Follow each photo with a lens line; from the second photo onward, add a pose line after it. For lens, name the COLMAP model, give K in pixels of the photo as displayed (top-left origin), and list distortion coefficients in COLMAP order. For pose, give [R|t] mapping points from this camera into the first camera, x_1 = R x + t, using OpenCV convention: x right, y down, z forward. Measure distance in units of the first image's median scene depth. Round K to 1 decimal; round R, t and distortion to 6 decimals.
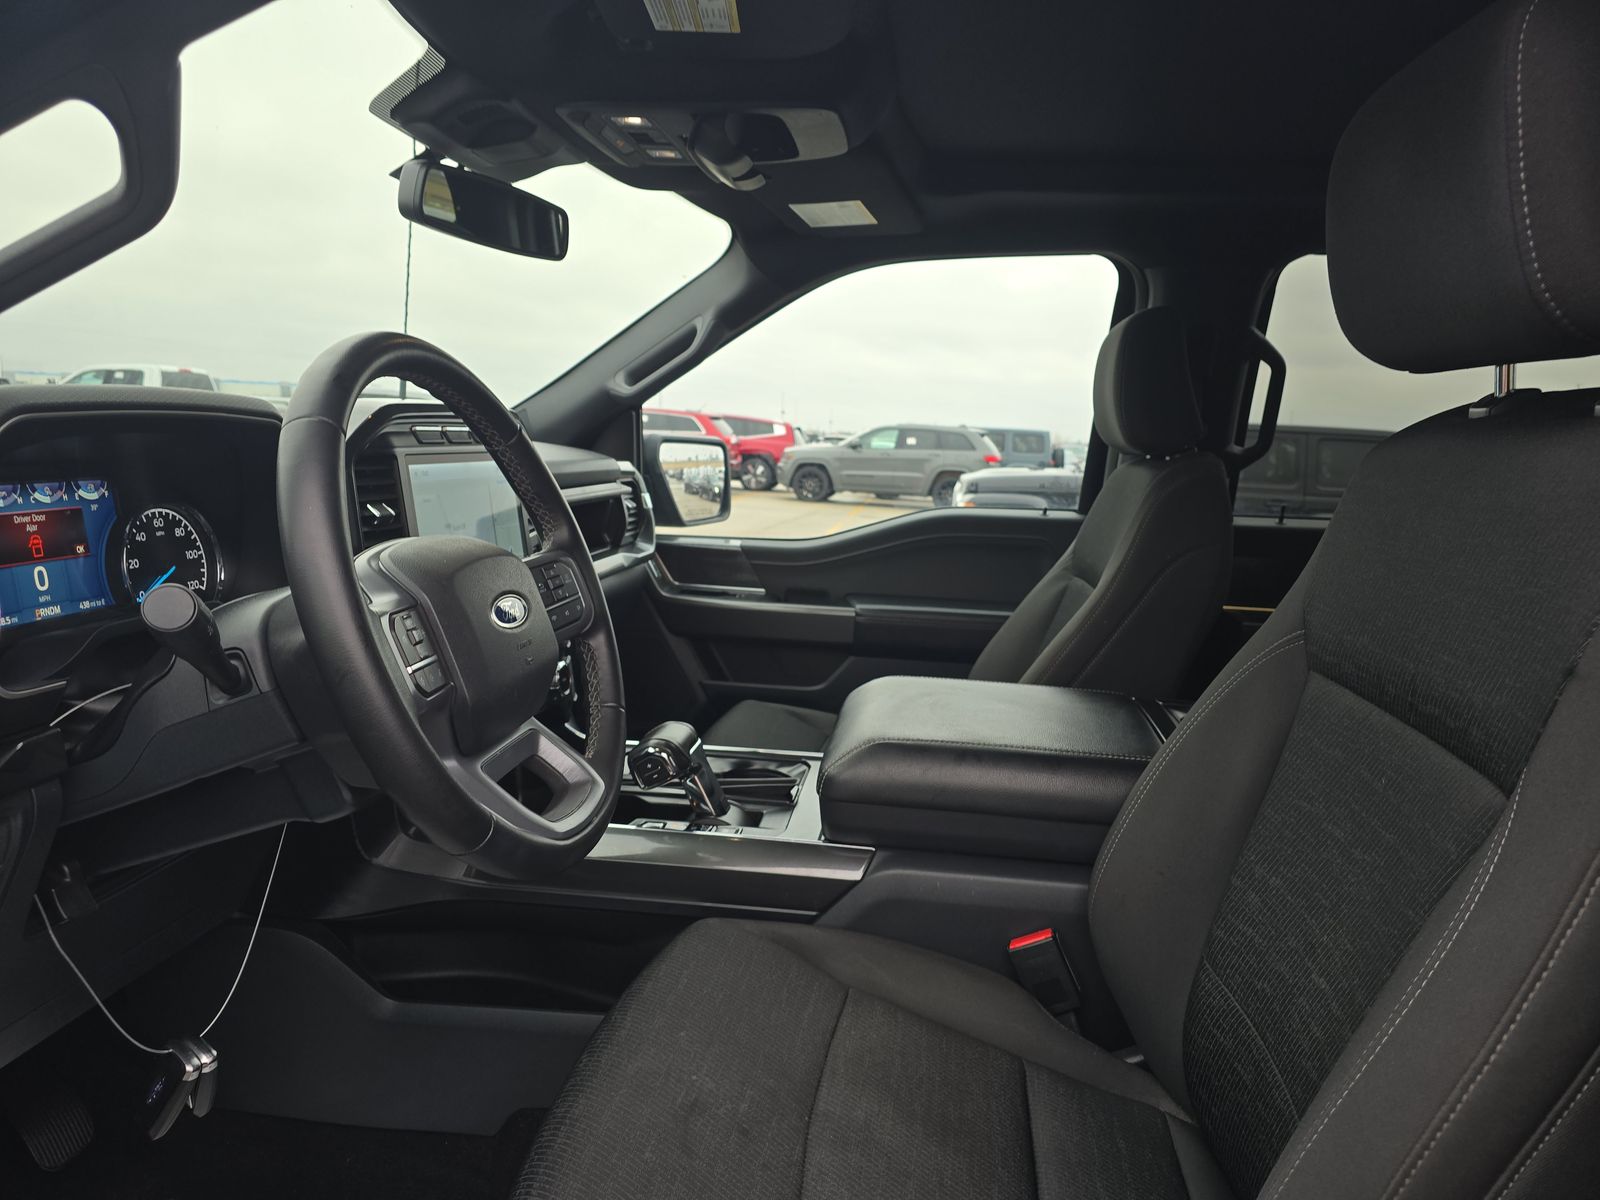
lens RADIAL K [[1097.4, 0, 806.3], [0, 1097.4, 615.4], [0, 0, 1]] dist [0.032236, -0.027364]
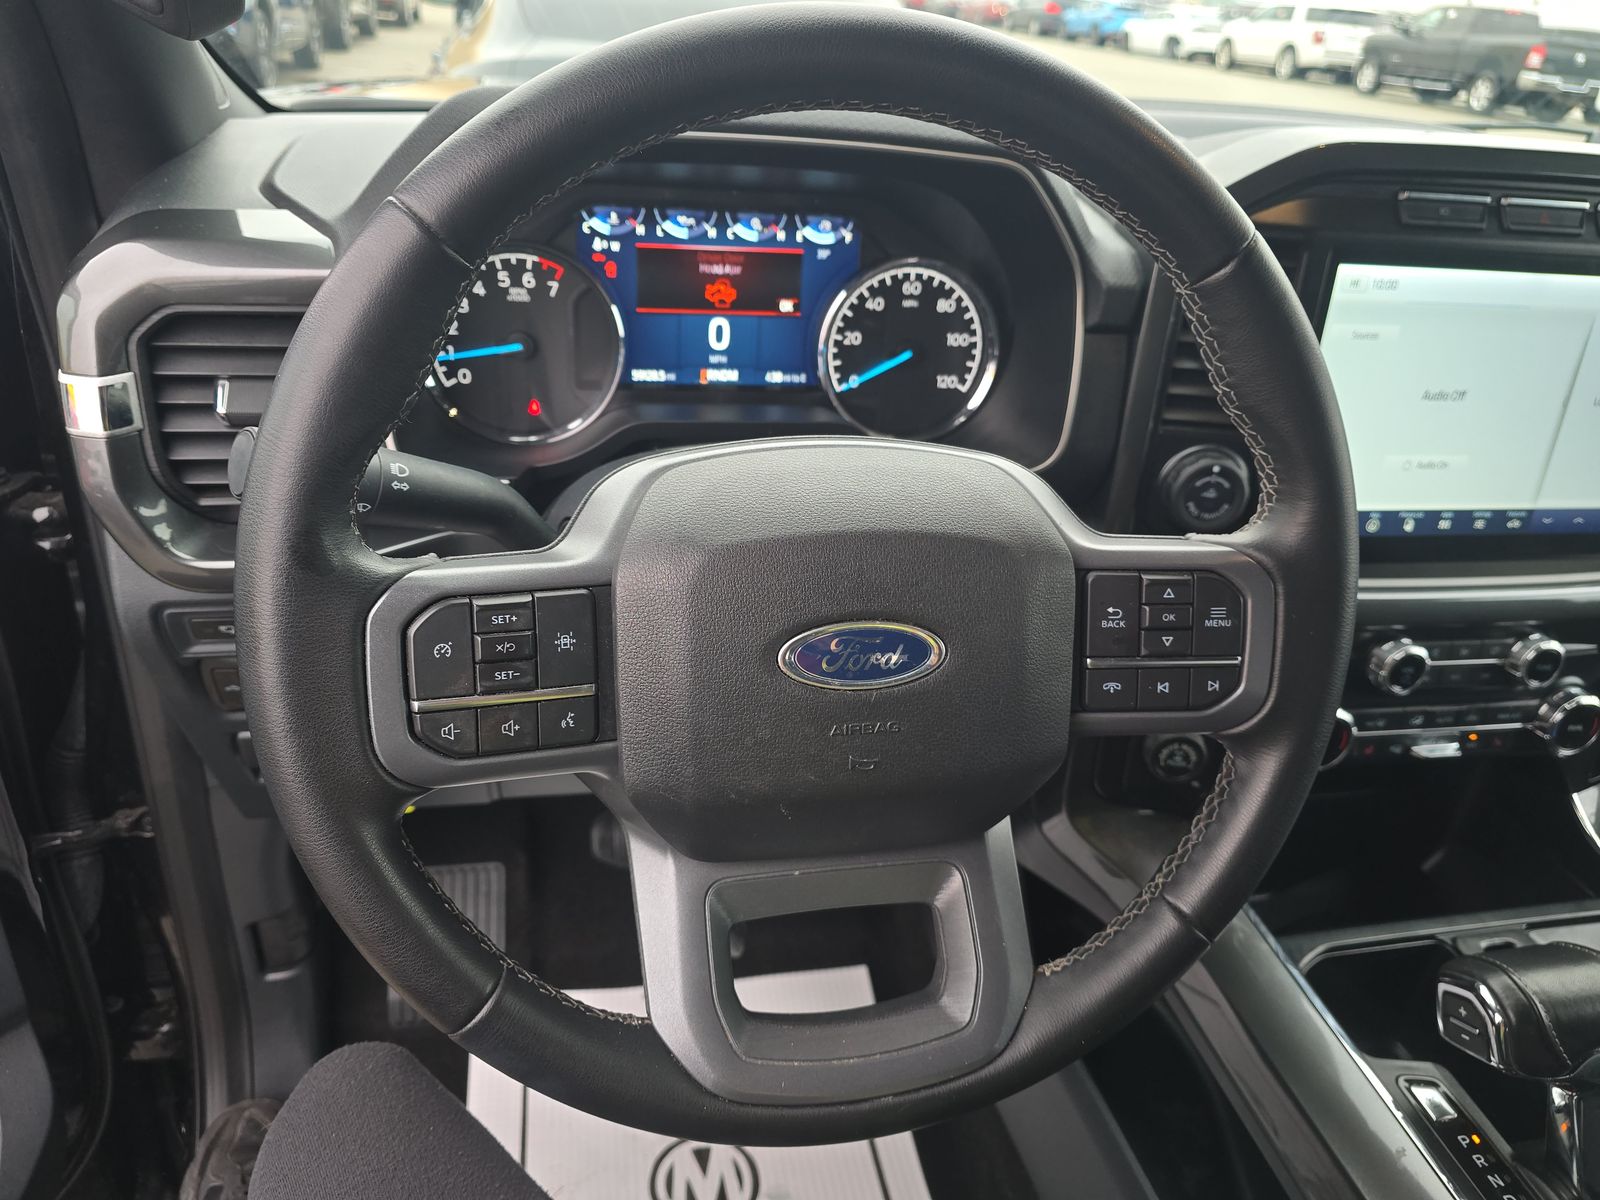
lens RADIAL K [[1097.4, 0, 809.5], [0, 1097.4, 605.2], [0, 0, 1]] dist [0.032236, -0.027364]
pose [[0.348502, 0.456646, -0.818548, 0.088378], [-0.226622, 0.888438, 0.399150, -0.186562], [0.909499, 0.046396, 0.413108, 0.699608]]
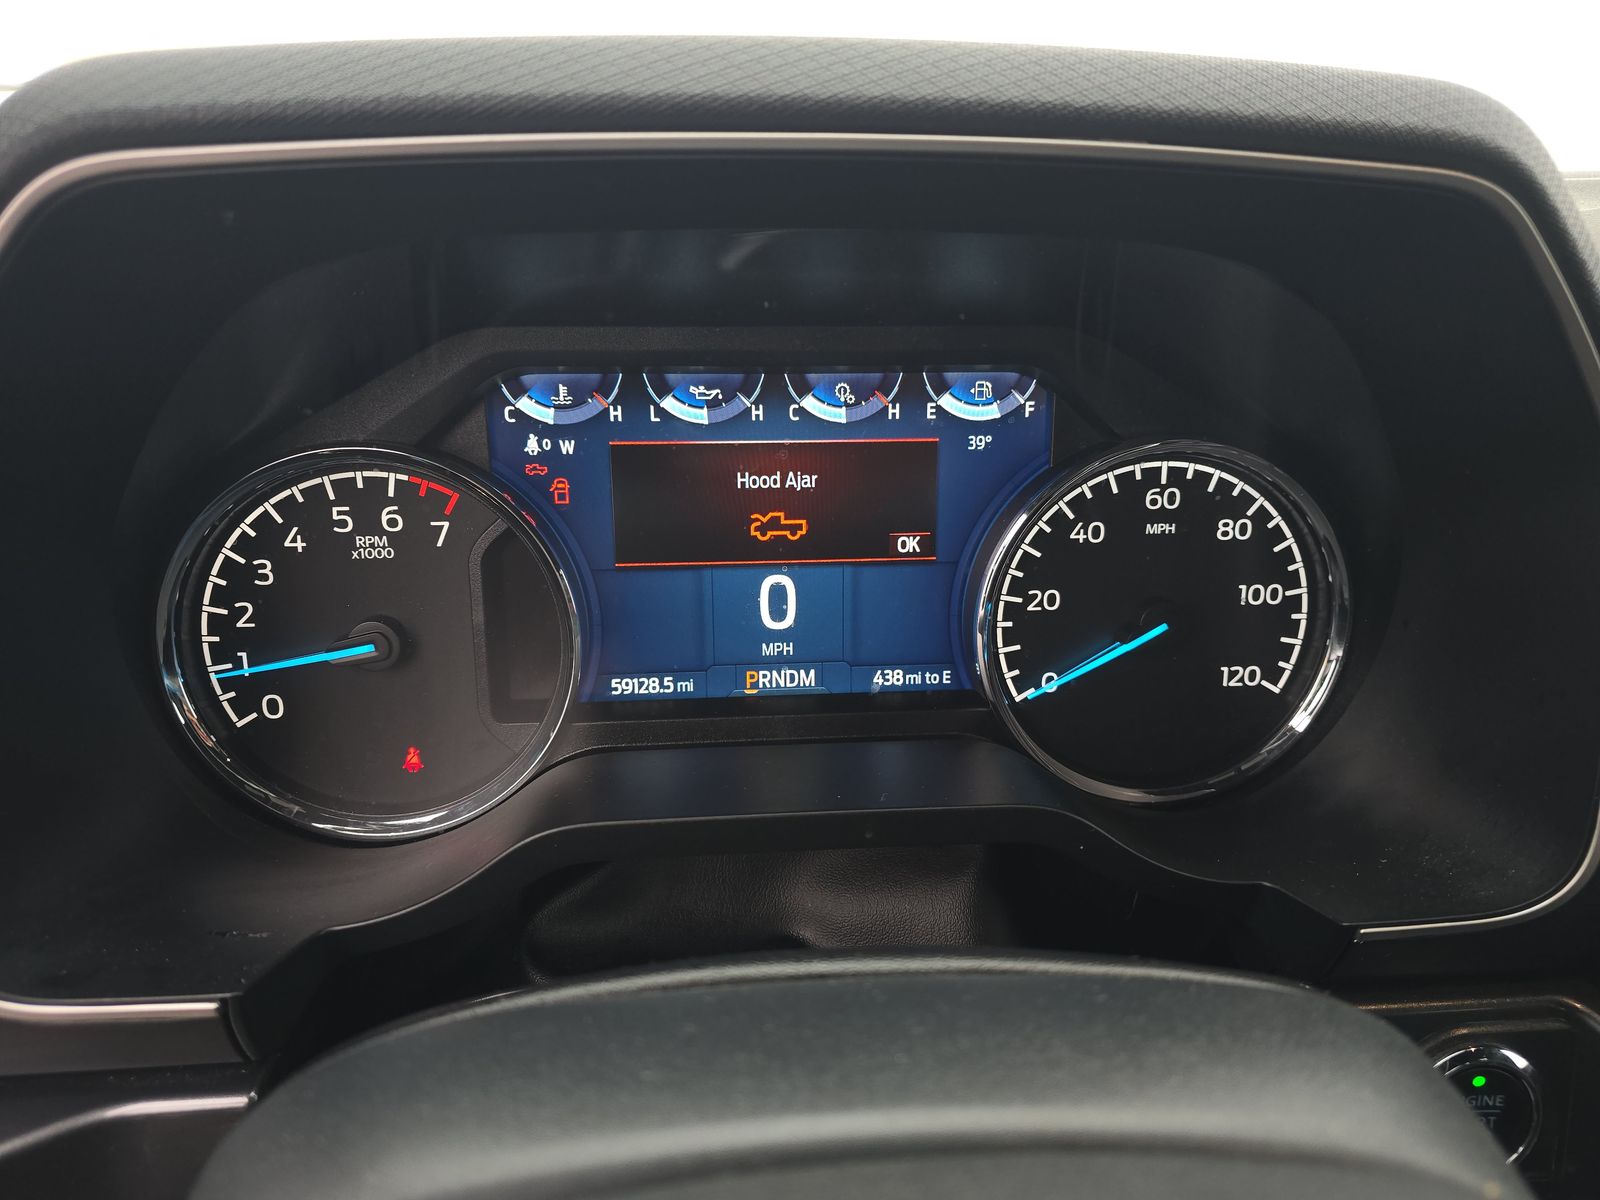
lens RADIAL K [[1097.4, 0, 794.1], [0, 1097.4, 613.5], [0, 0, 1]] dist [0.032236, -0.027364]
pose [[0.218695, 0.288263, -0.932243, -0.286311], [-0.160497, 0.952984, 0.257026, -0.131099], [0.962503, 0.093412, 0.254679, 0.859242]]
